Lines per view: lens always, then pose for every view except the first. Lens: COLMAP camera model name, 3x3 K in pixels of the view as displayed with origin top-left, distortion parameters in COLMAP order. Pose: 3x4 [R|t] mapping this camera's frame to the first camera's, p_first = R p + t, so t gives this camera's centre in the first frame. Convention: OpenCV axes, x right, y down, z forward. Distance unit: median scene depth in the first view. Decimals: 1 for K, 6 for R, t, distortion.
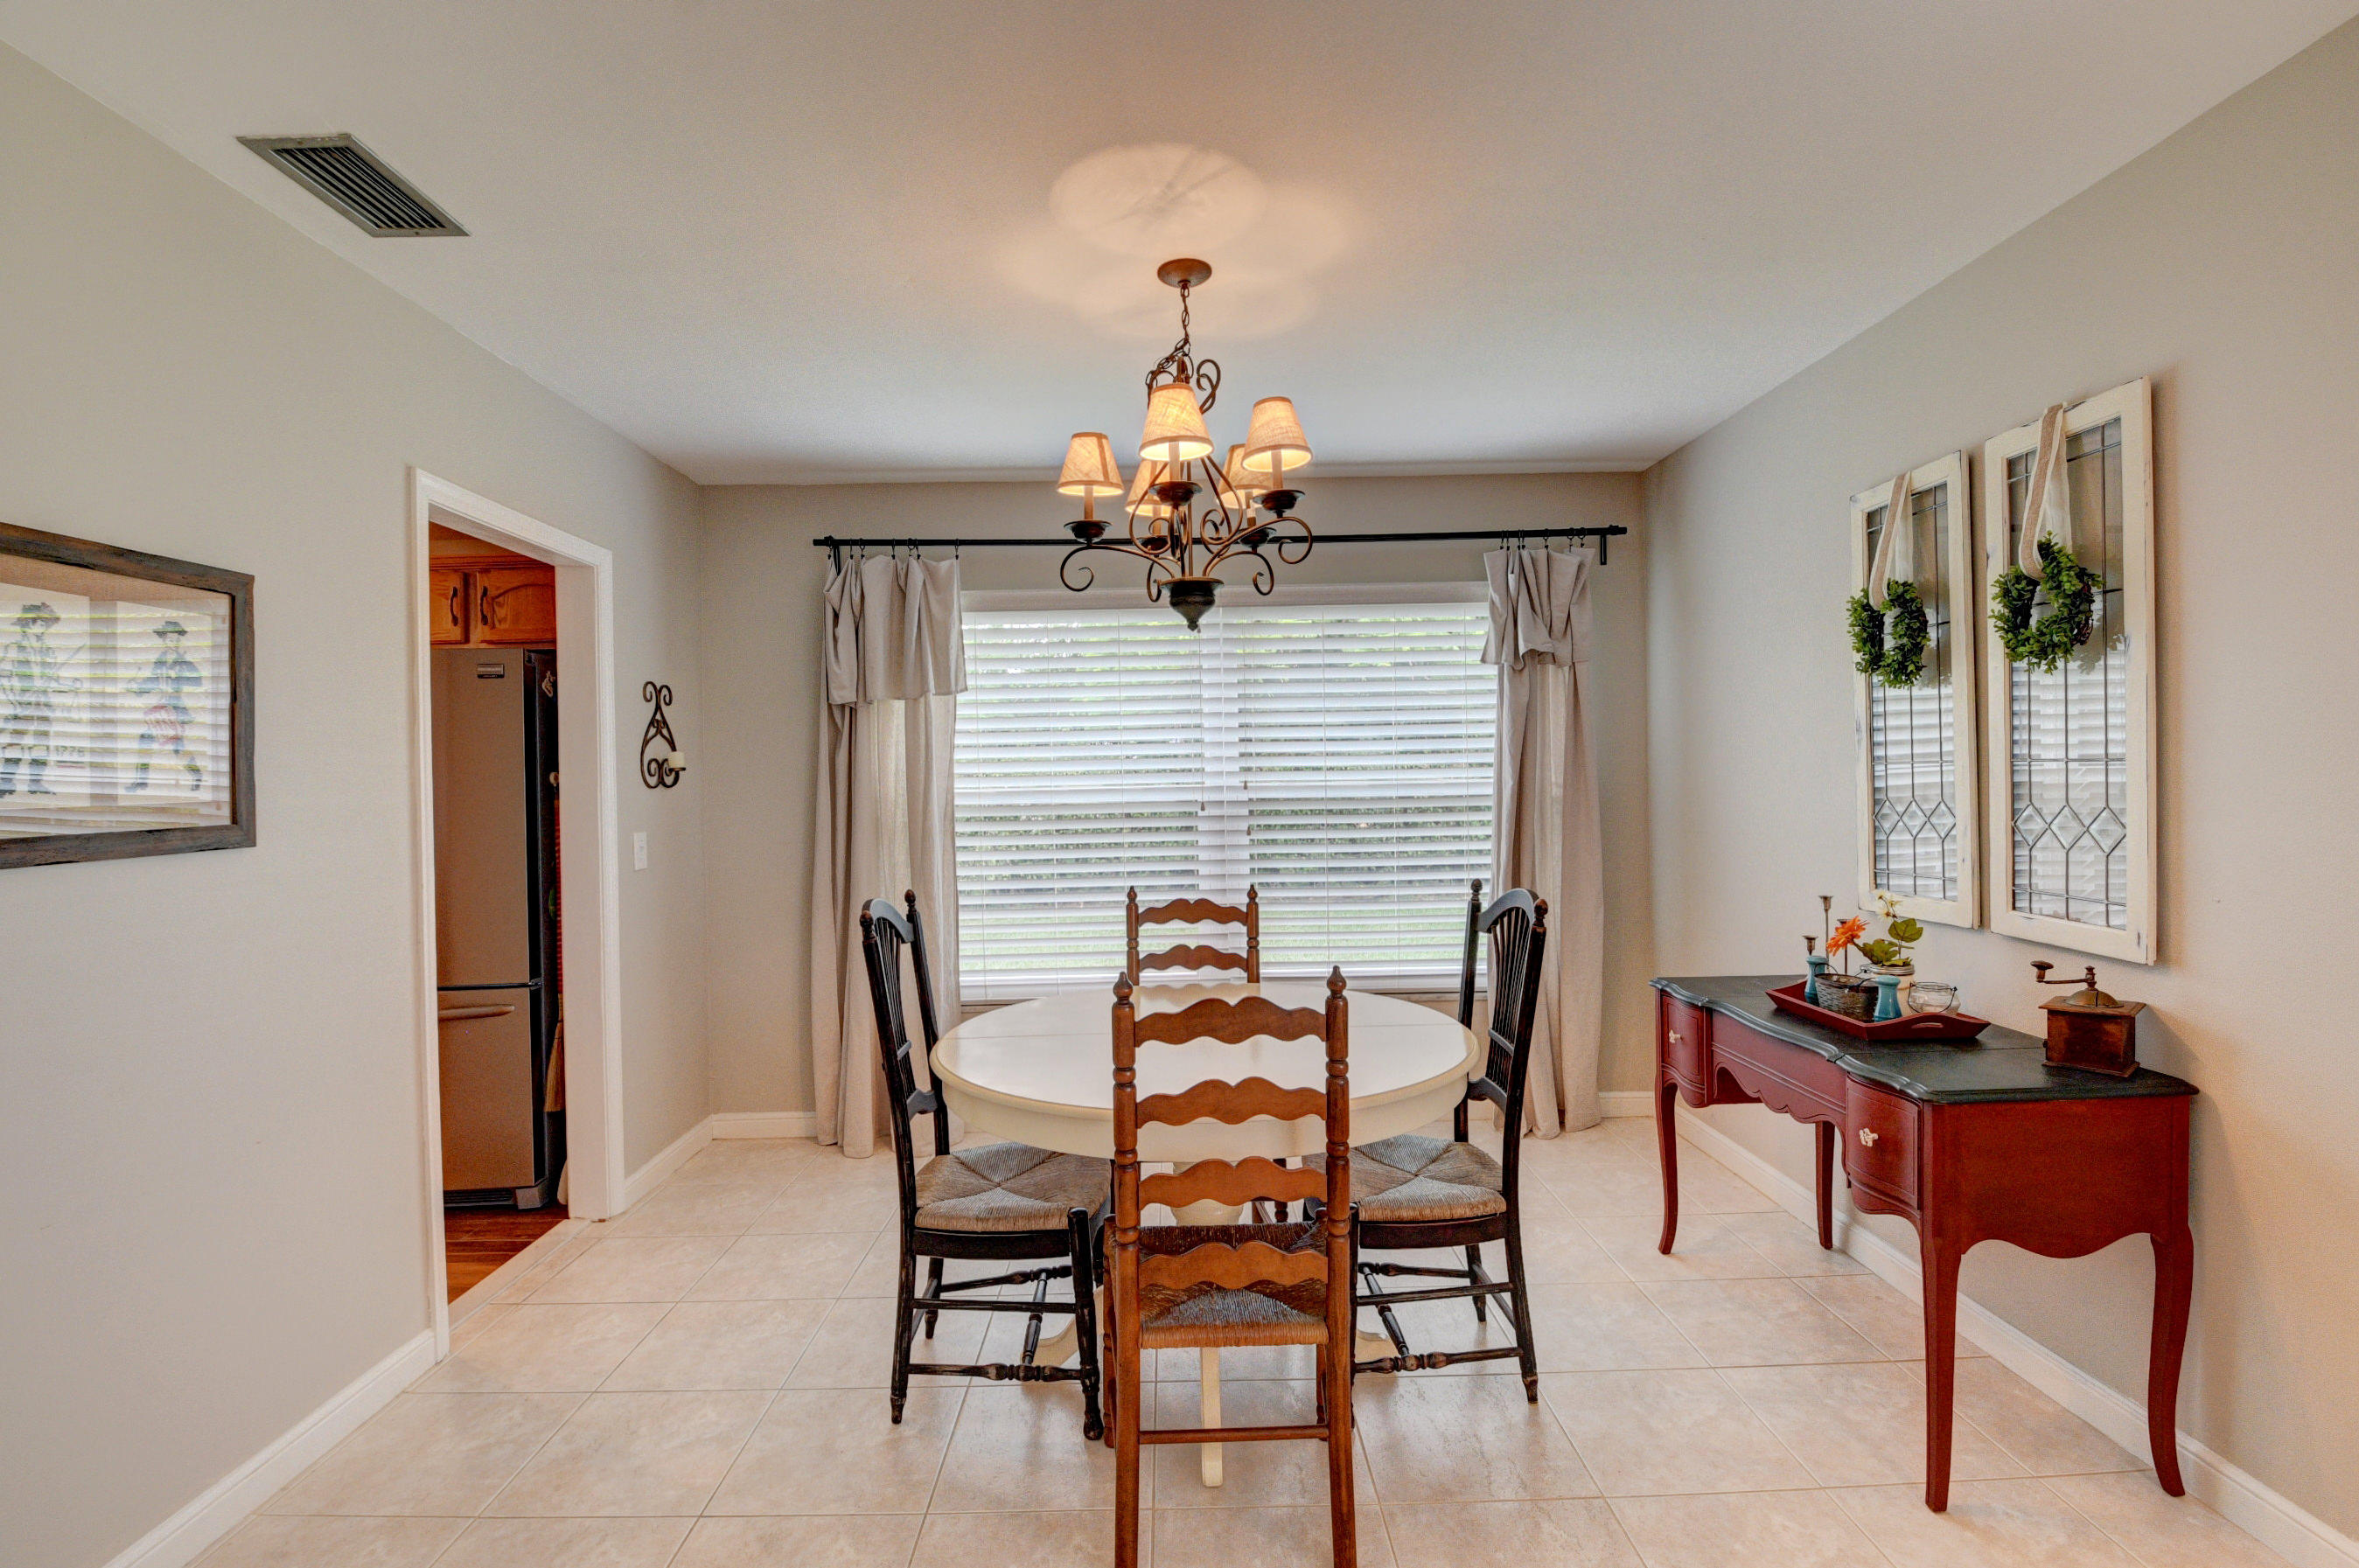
lens RADIAL K [[1059.7, 0, 1185.2], [0, 1059.7, 778.9], [0, 0, 1]] dist [0.016312, -0.026386]
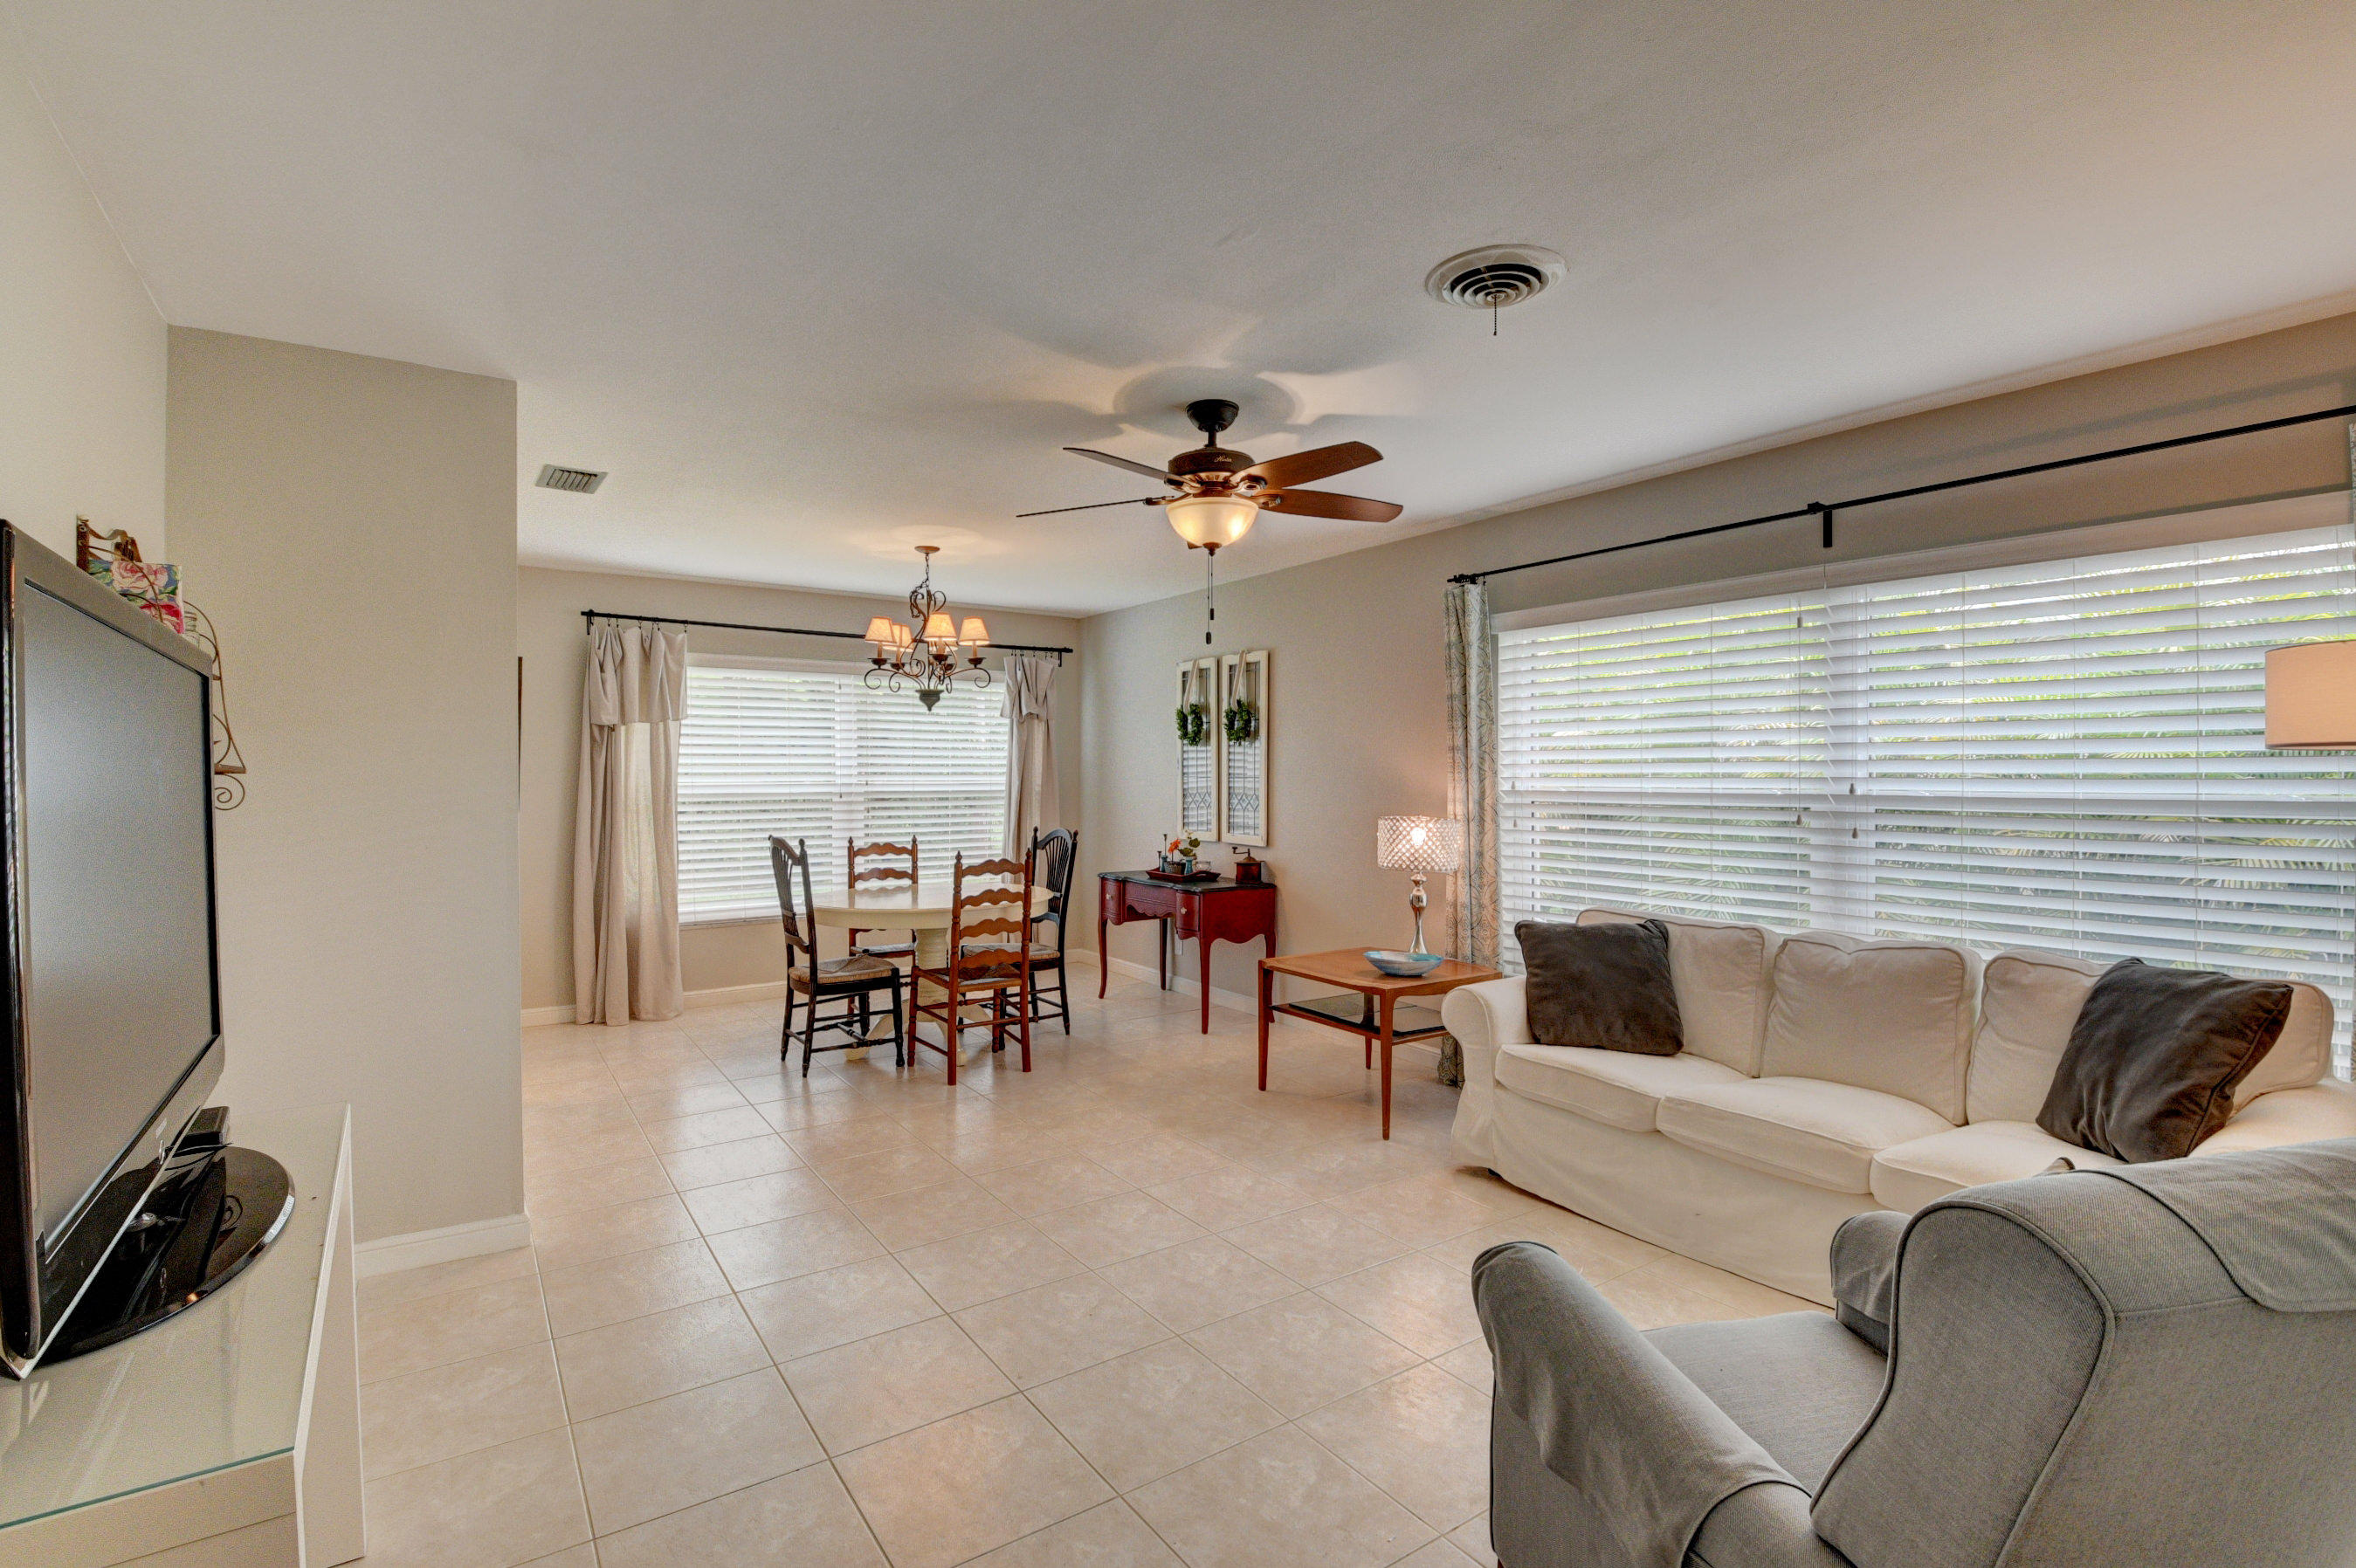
lens RADIAL K [[1058.3, 0, 1183.7], [0, 1058.3, 778.9], [0, 0, 1]] dist [0.016312, -0.026386]
pose [[0.826660, 0.016096, 0.562472, -0.756628], [-0.013812, 0.999870, -0.008312, 0.009929], [-0.562533, -0.000897, 0.826774, -1.061355]]
